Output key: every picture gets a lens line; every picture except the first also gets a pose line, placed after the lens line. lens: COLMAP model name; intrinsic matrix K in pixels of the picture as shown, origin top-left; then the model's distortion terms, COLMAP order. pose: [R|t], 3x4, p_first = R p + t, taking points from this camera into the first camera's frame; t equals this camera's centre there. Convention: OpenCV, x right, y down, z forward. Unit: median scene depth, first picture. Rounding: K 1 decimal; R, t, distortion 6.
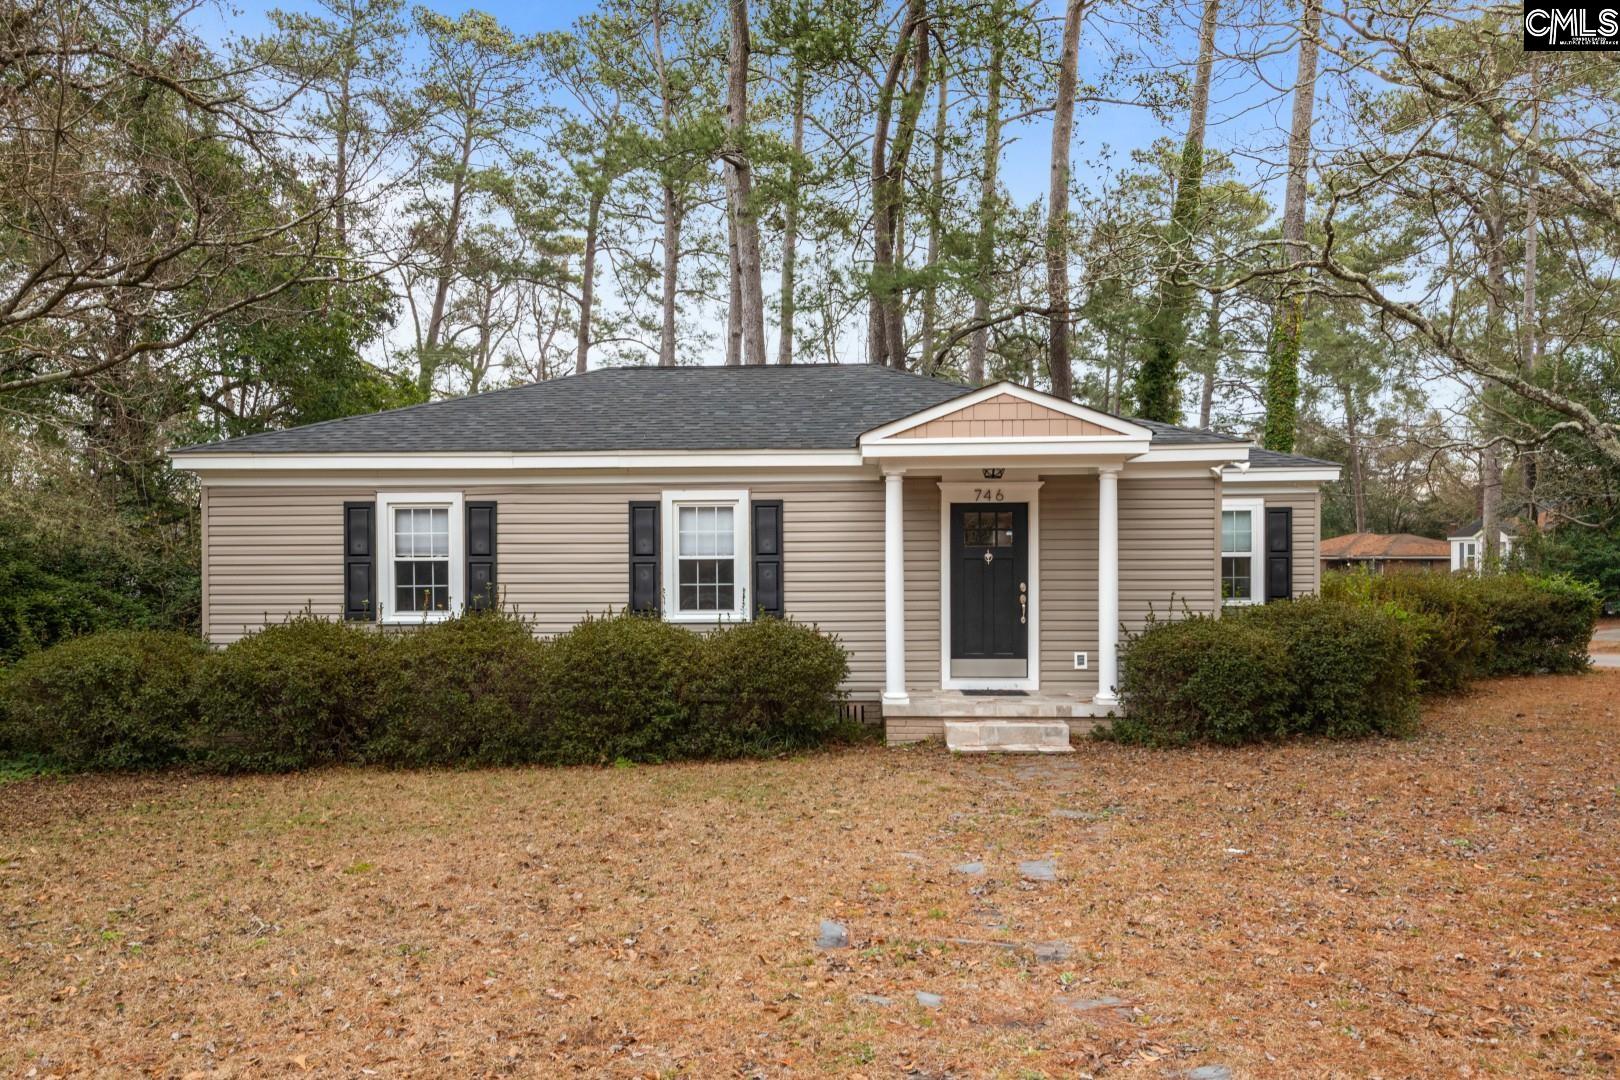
lens RADIAL K [[1022.8, 0, 832.9], [0, 1022.8, 573.9], [0, 0, 1]] dist [0.008318, -0.002340]
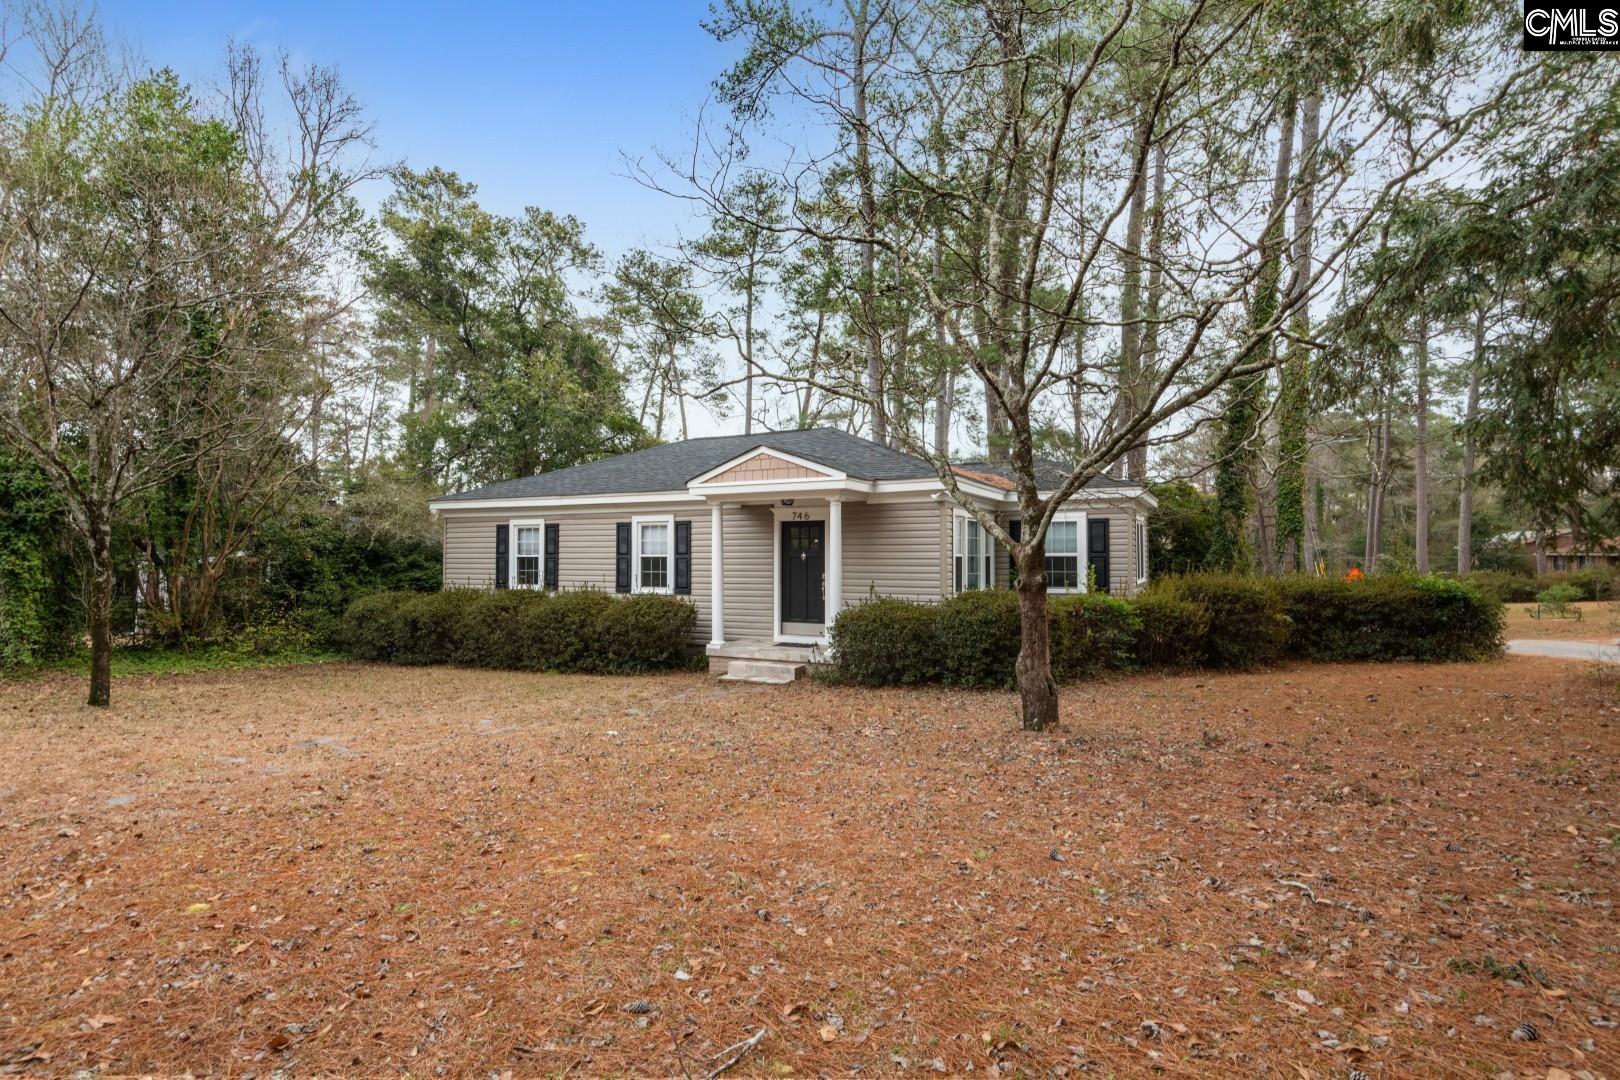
lens RADIAL K [[737.3, 0, 818.3], [0, 737.3, 550.3], [0, 0, 1]] dist [0.001904, 0.000040]
pose [[0.917934, 0.001414, -0.396731, 0.604562], [-0.009934, 0.999762, -0.019420, -0.004246], [0.396610, 0.021767, 0.917729, 0.000302]]
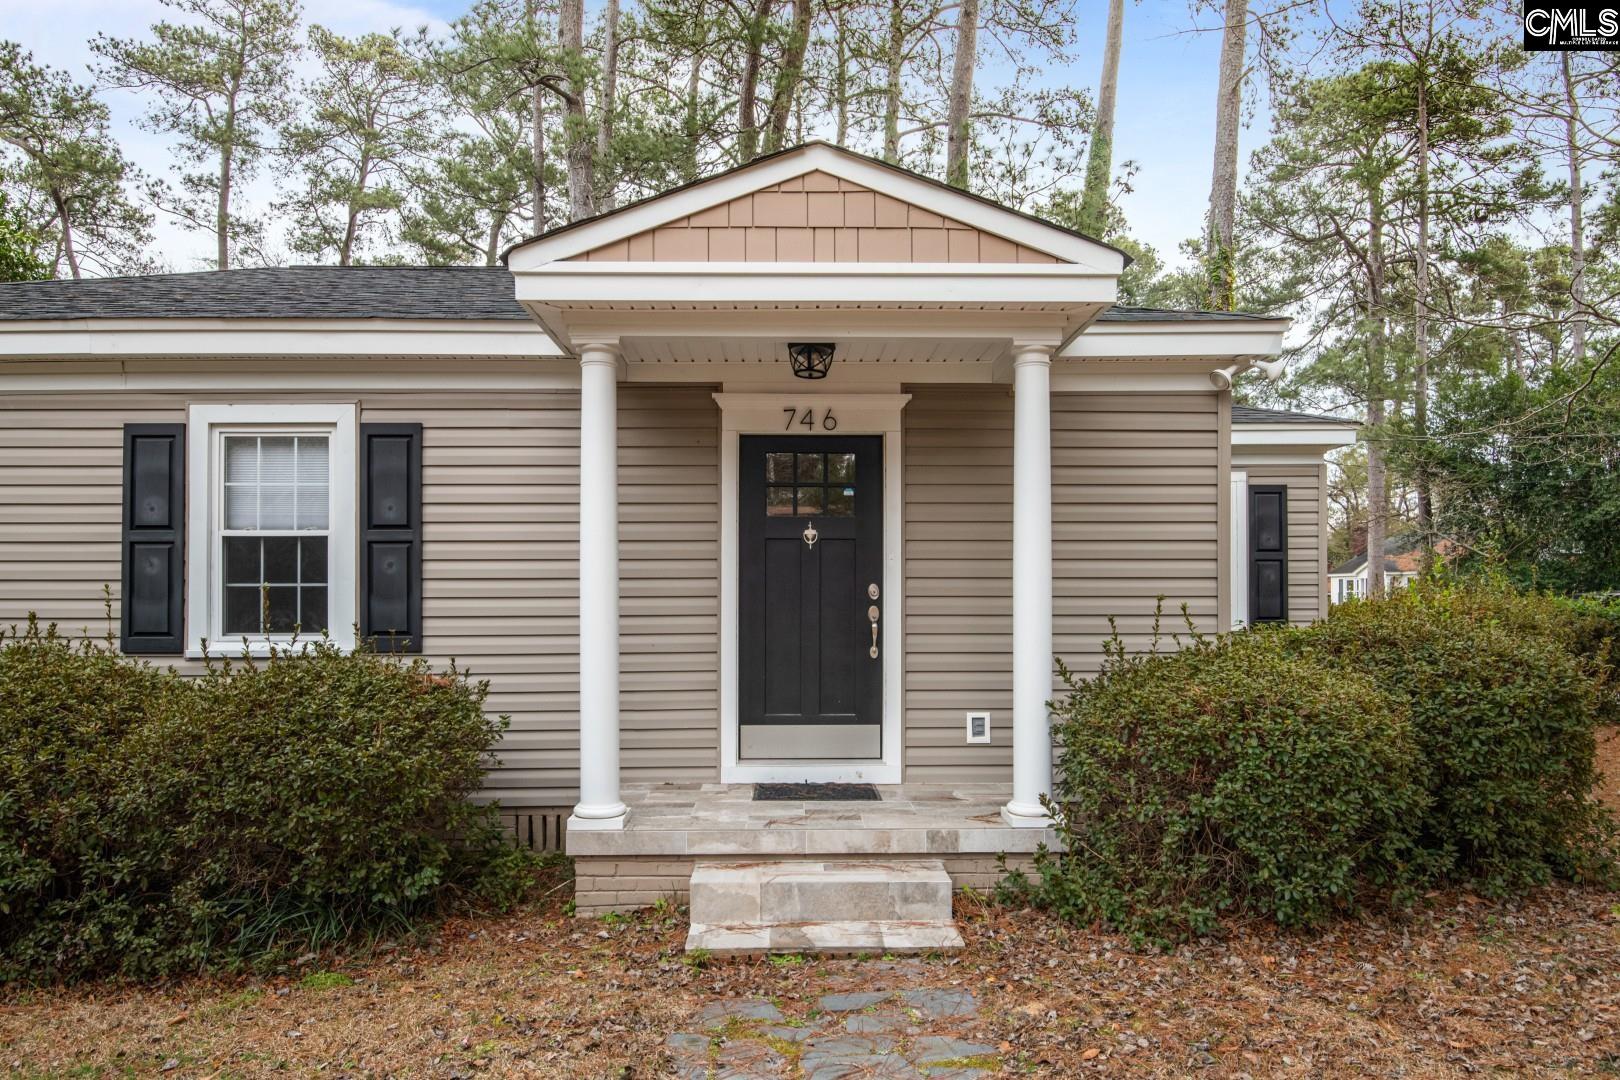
lens RADIAL K [[975.9, 0, 827.4], [0, 975.9, 589.4], [0, 0, 1]] dist [-0.012386, -0.010107]
pose [[0.996846, 0.004855, 0.079216, 0.119866], [-0.003197, 0.999773, -0.021042, 0.022571], [-0.079300, 0.020722, 0.996635, 0.484709]]
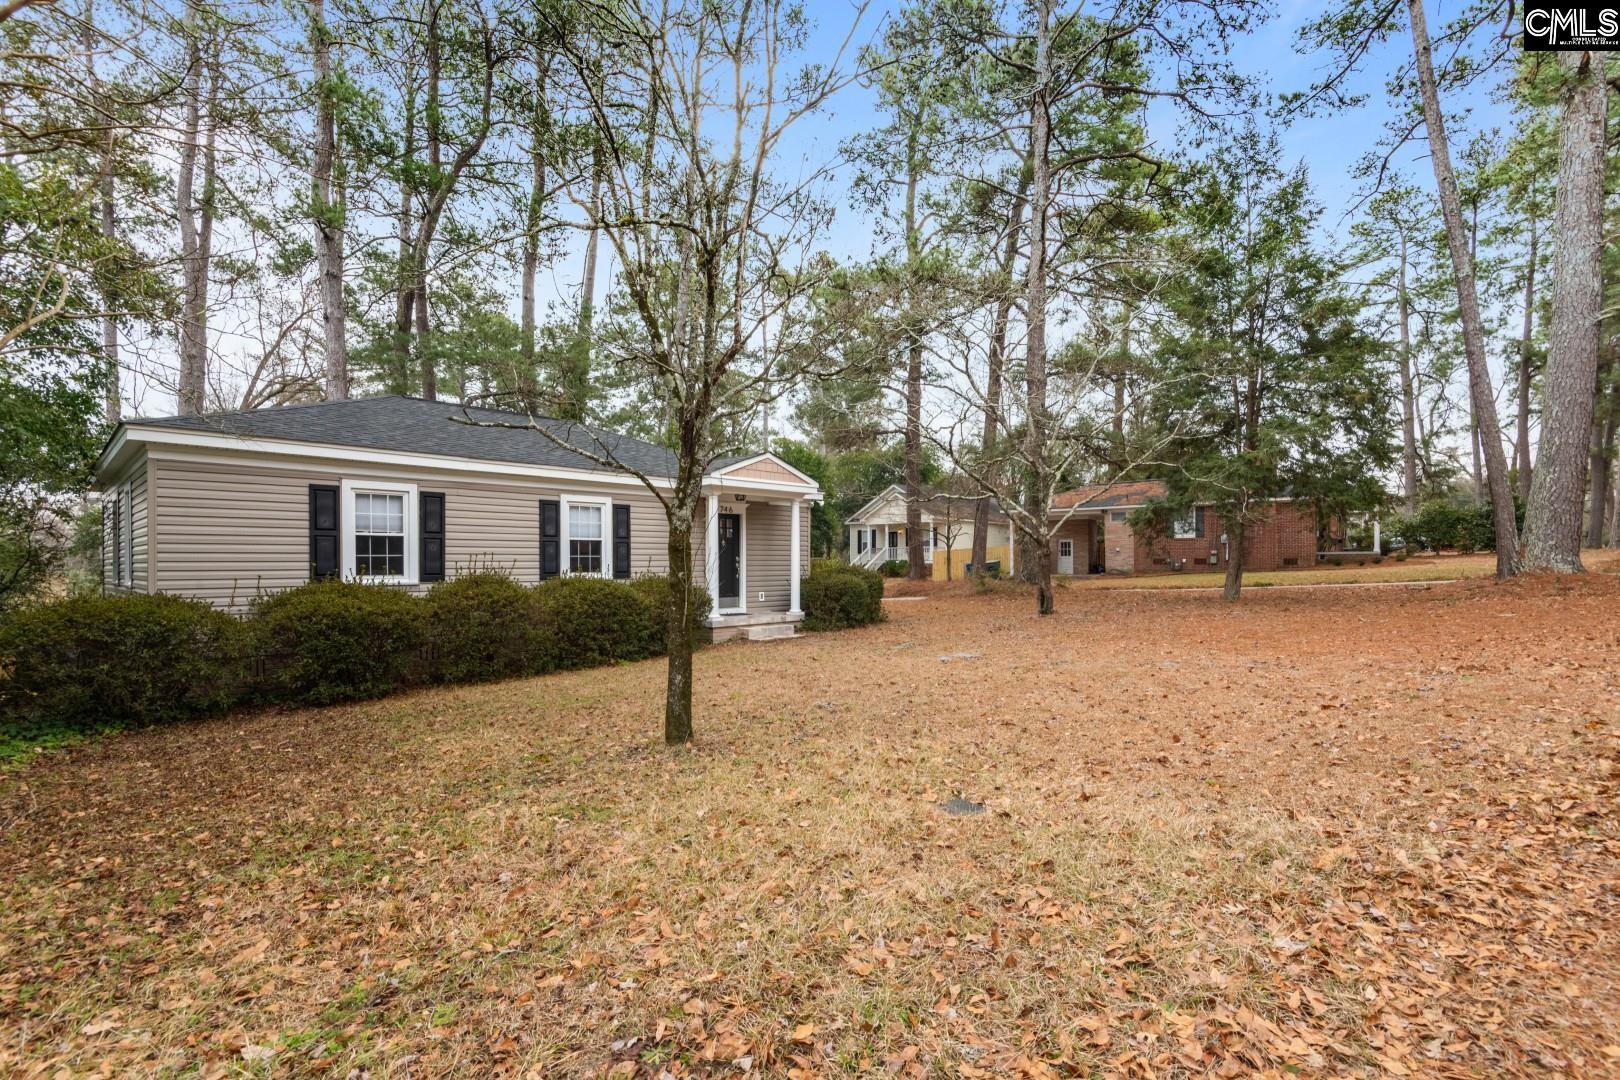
lens RADIAL K [[739.9, 0, 811.5], [0, 739.9, 552.4], [0, 0, 1]] dist [-0.004354, -0.001037]
pose [[0.662929, 0.012069, 0.748585, -0.743444], [-0.013898, 0.999896, -0.003813, 0.003925], [-0.748554, -0.007876, 0.663027, -0.005592]]
